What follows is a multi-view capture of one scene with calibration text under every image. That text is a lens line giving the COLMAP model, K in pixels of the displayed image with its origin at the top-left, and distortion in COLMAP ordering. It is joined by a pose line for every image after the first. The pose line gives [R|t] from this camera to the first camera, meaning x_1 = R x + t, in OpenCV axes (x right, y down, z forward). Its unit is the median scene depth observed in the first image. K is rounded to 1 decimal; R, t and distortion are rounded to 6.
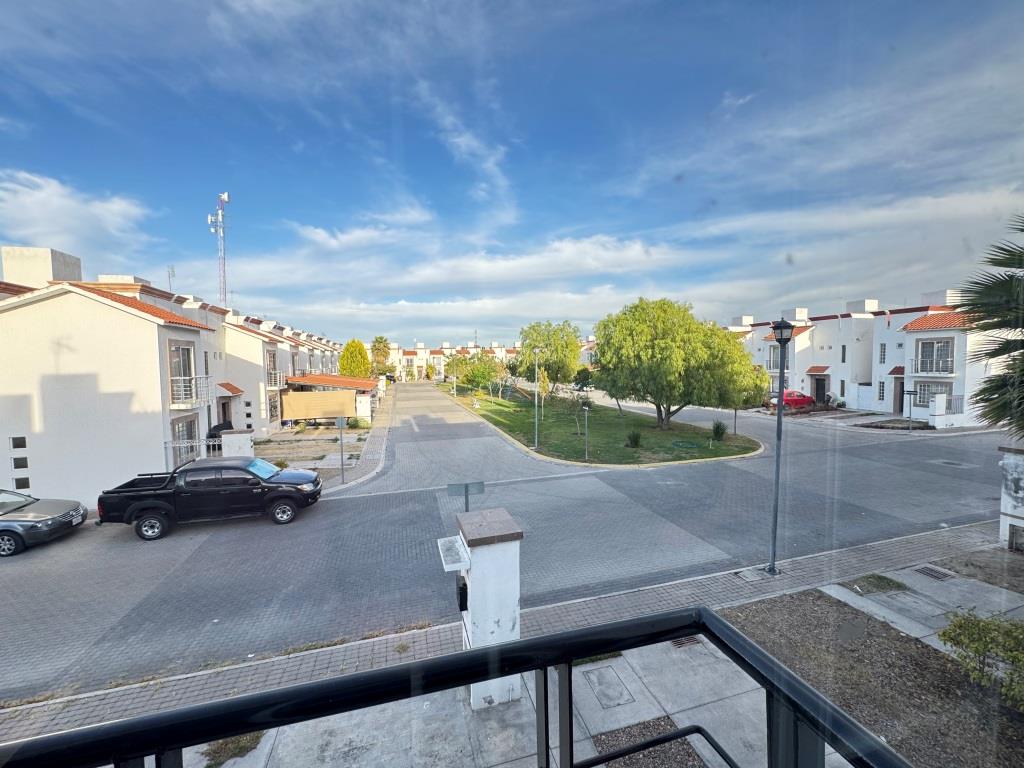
lens RADIAL K [[411.1, 0, 511.6], [0, 411.1, 377.7], [0, 0, 1]] dist [-0.006142, 0.001015]
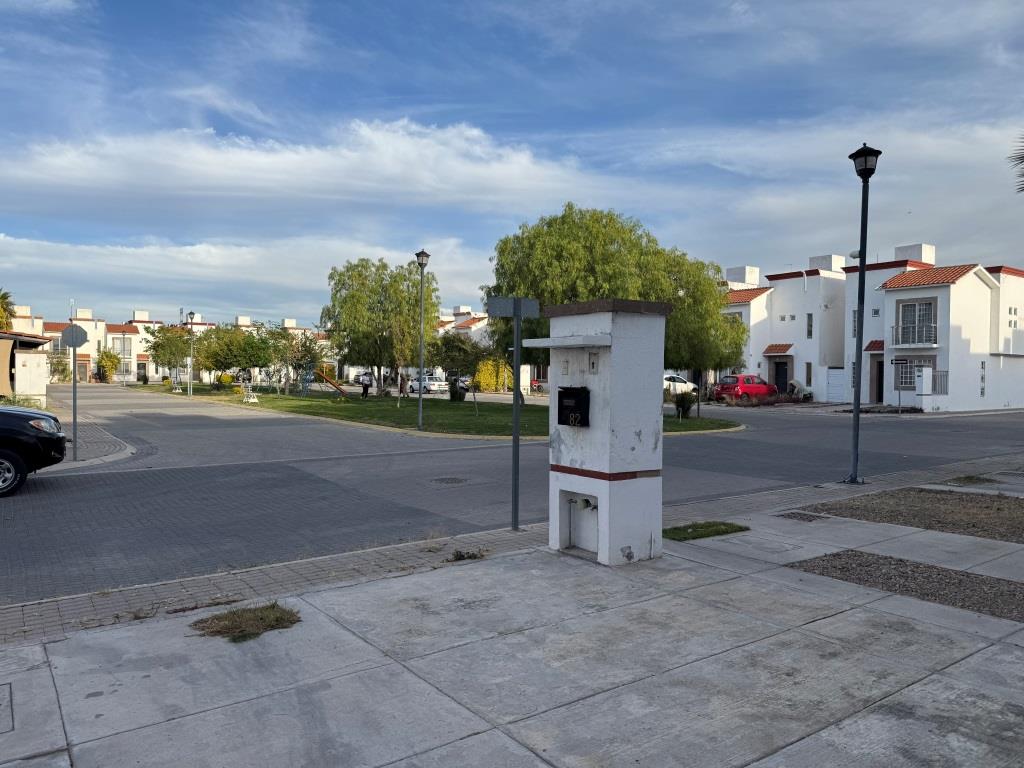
lens RADIAL K [[721.7, 0, 524.7], [0, 721.7, 368.3], [0, 0, 1]] dist [0.035111, -0.037755]
pose [[0.935890, 0.027433, 0.351223, -0.153297], [-0.009614, 0.998581, -0.052379, 0.134521], [-0.352162, 0.045644, 0.934826, -0.010898]]
